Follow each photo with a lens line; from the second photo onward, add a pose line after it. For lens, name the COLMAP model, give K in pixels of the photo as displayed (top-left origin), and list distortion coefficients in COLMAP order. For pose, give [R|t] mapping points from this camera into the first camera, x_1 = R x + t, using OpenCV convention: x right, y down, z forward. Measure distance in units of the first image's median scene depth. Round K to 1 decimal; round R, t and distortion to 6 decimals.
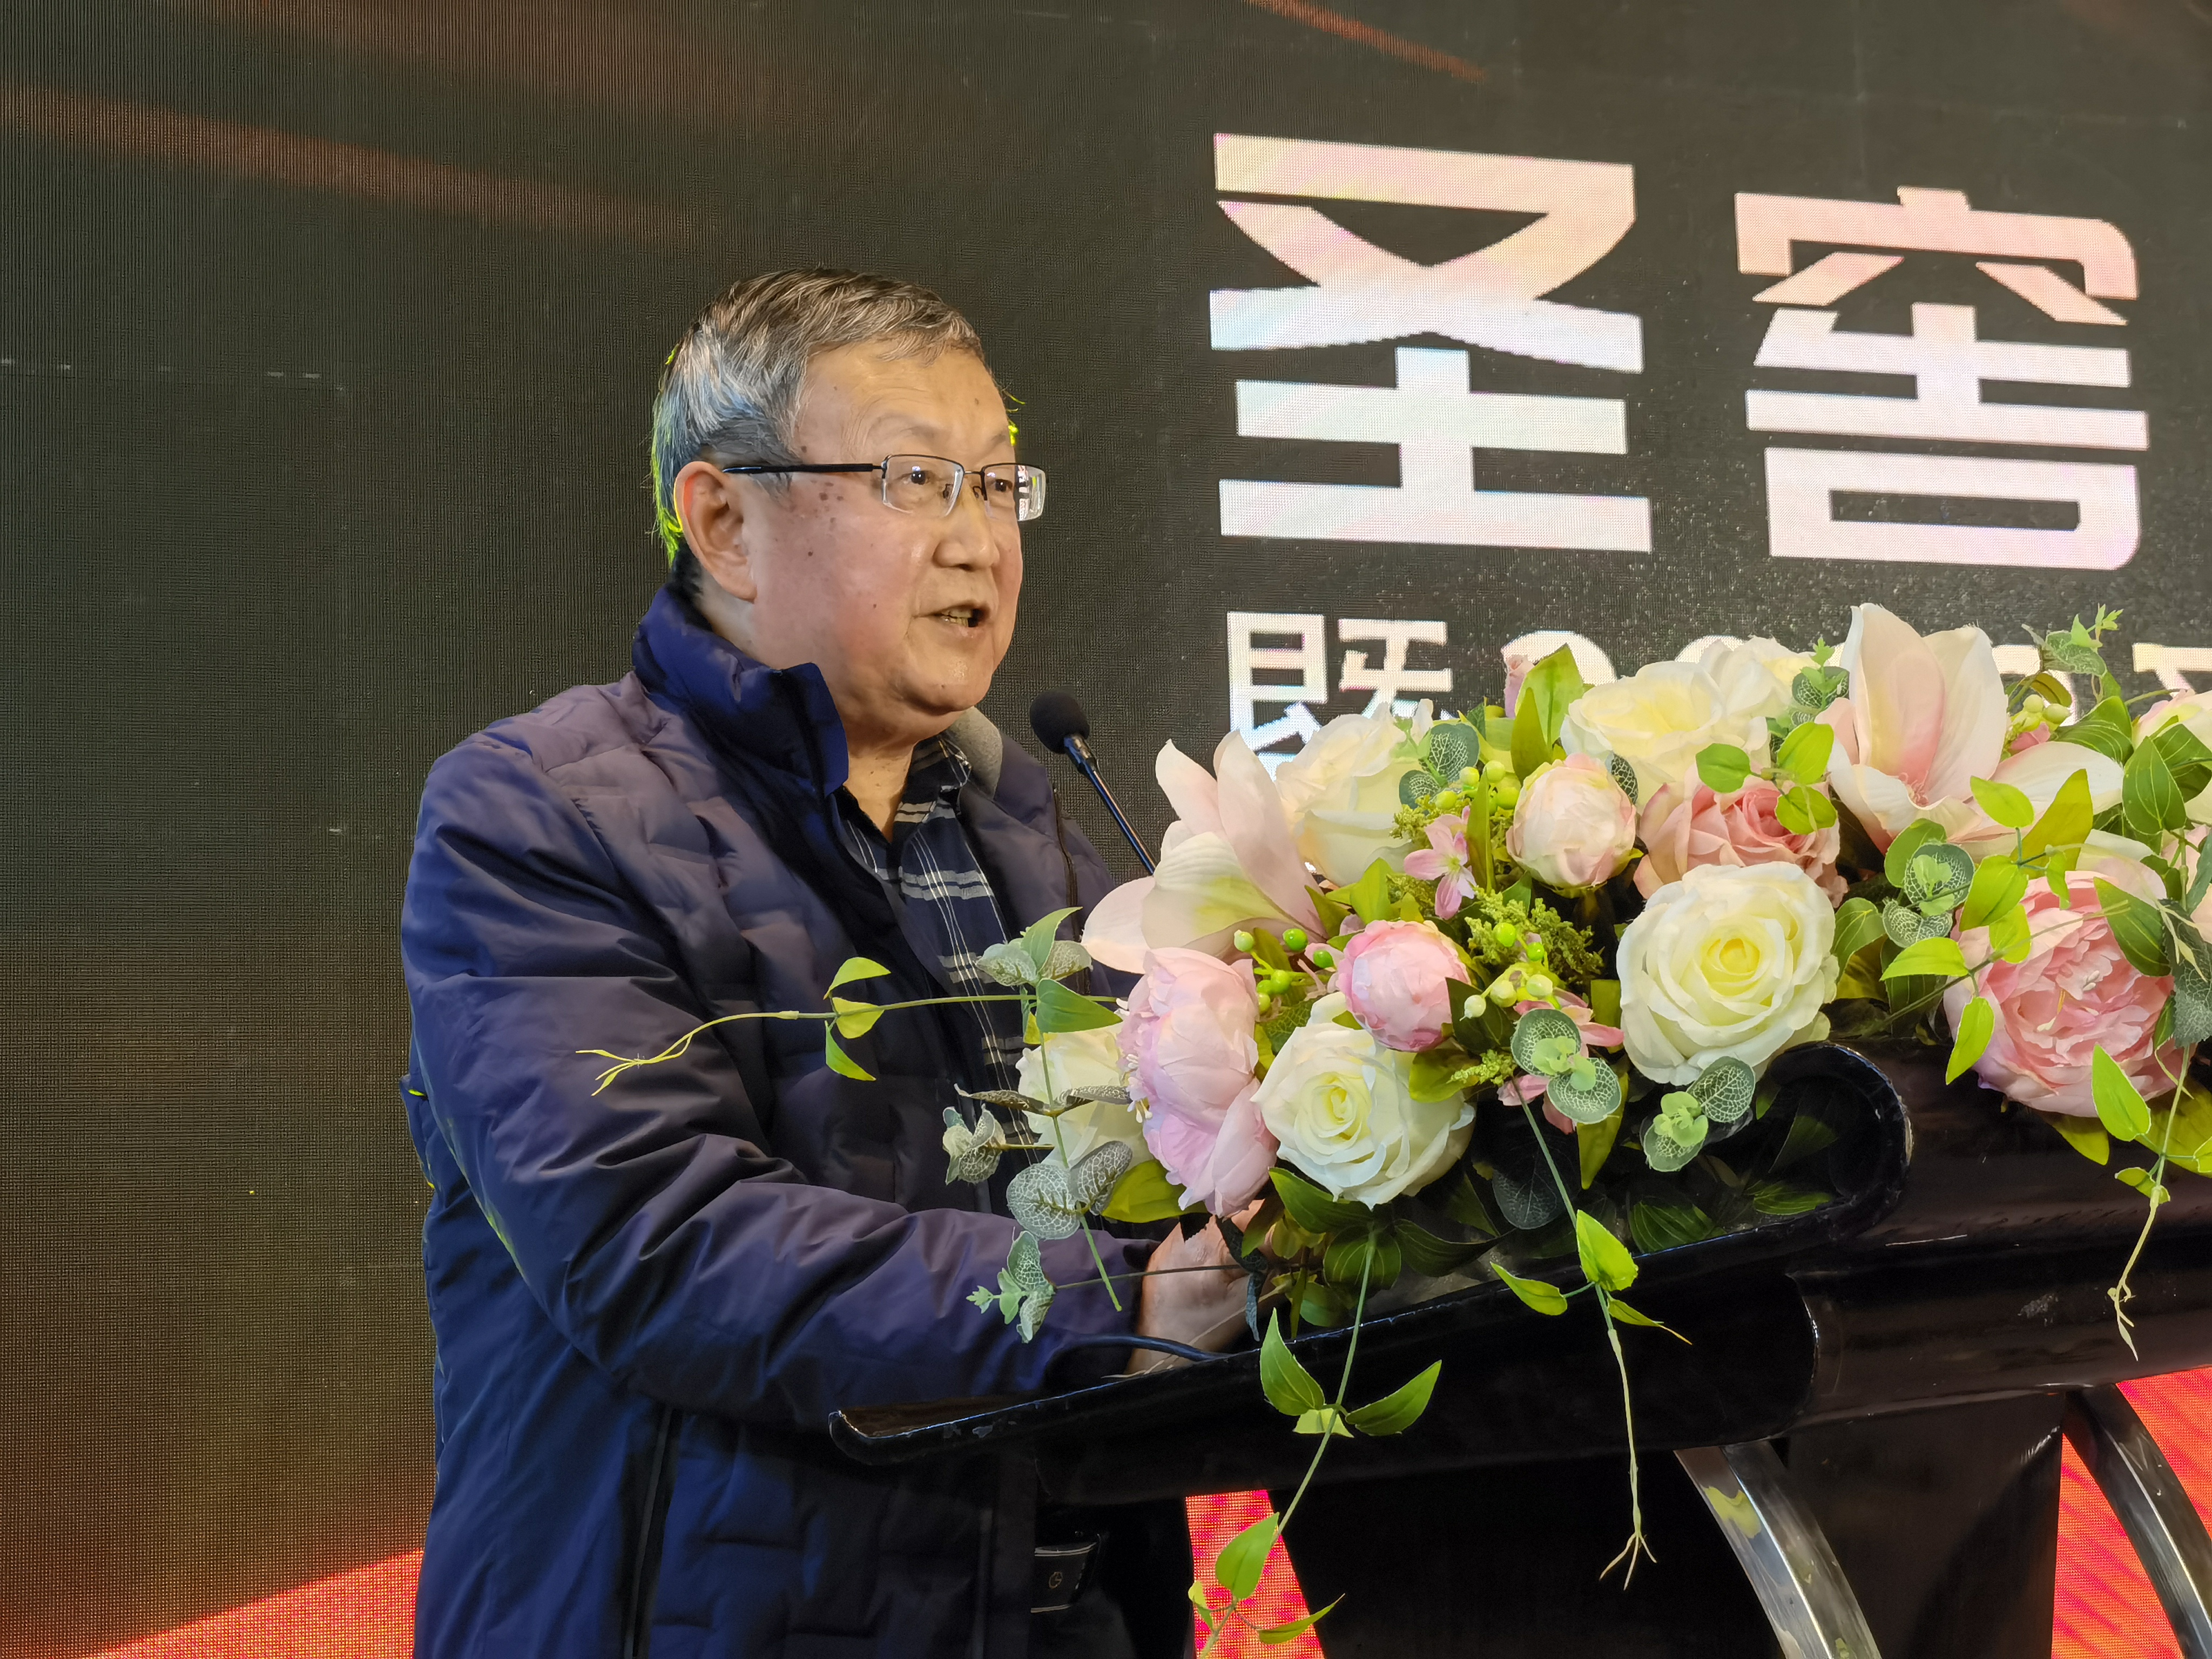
lens RADIAL K [[3892.2, 0, 1089.2], [0, 3892.2, 717.2], [0, 0, 1]] dist [0.048214, 0.000000]
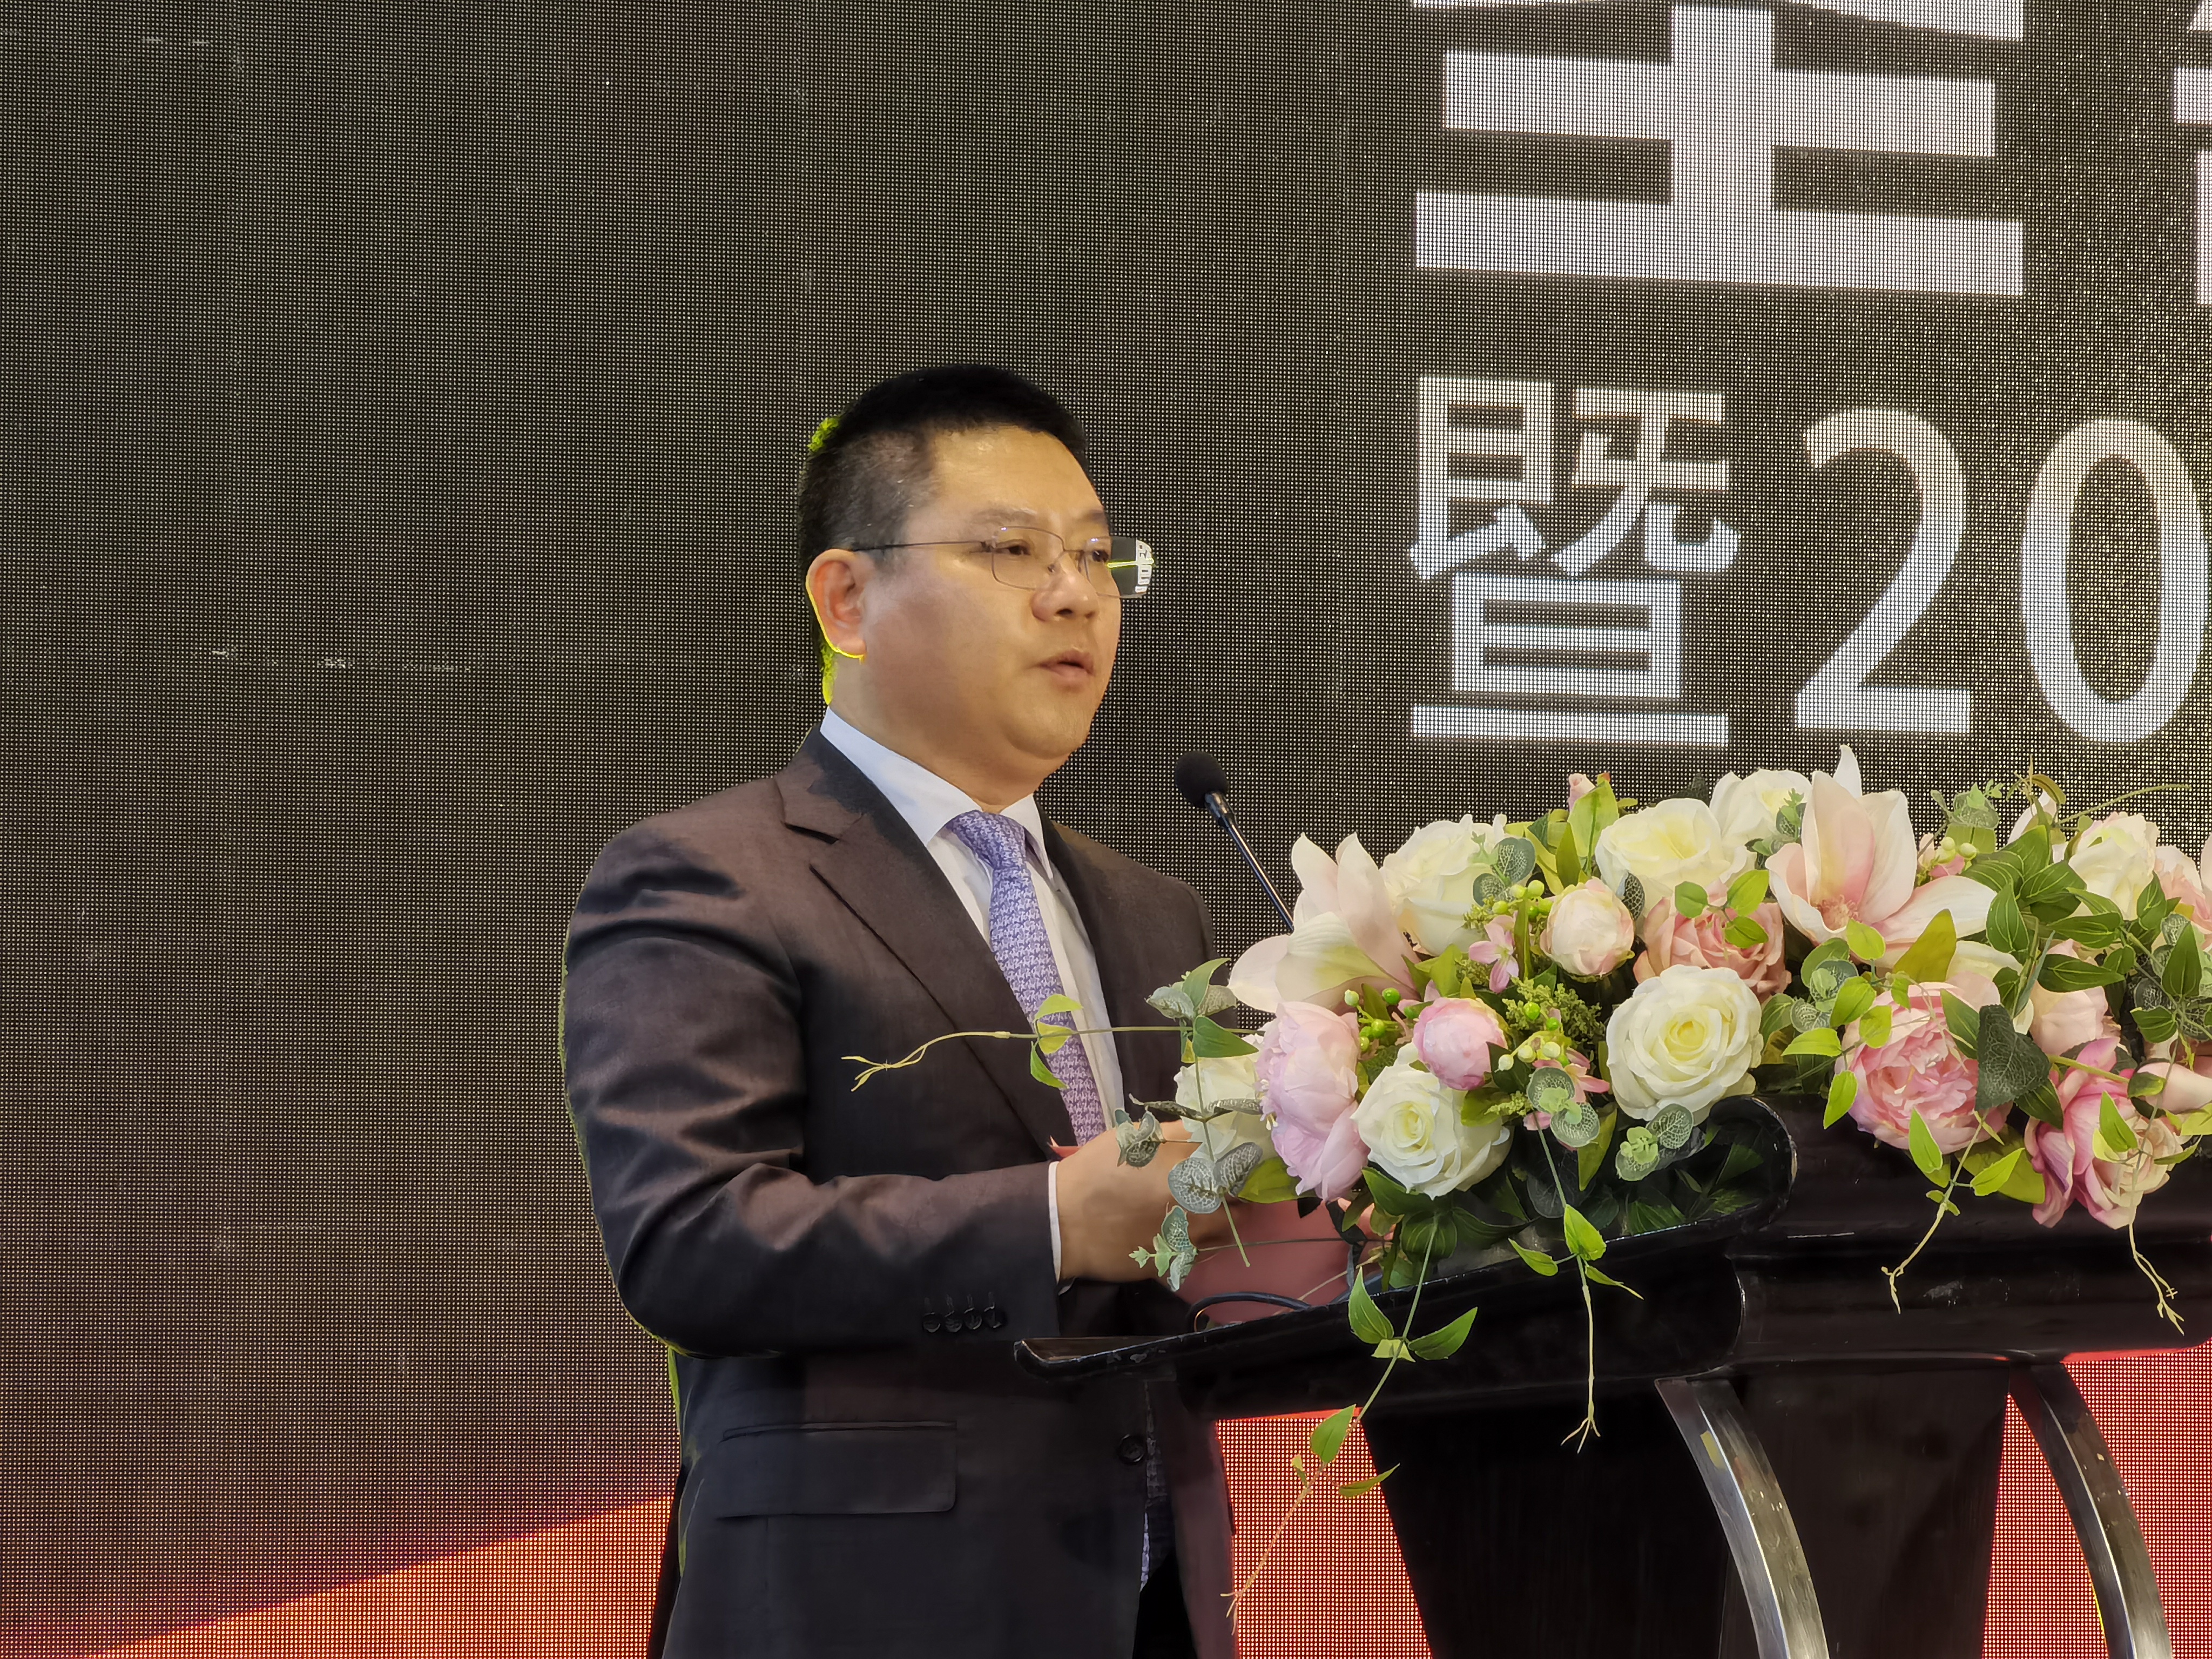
lens RADIAL K [[9490.5, 0, 1099.9], [0, 9490.5, 837.6], [0, 0, 1]] dist [0.640488, 0.000000]
pose [[0.999352, 0.035492, -0.005934, -0.027810], [-0.034823, 0.995413, 0.089105, -0.270126], [0.009070, -0.088840, 0.996005, -2.129961]]
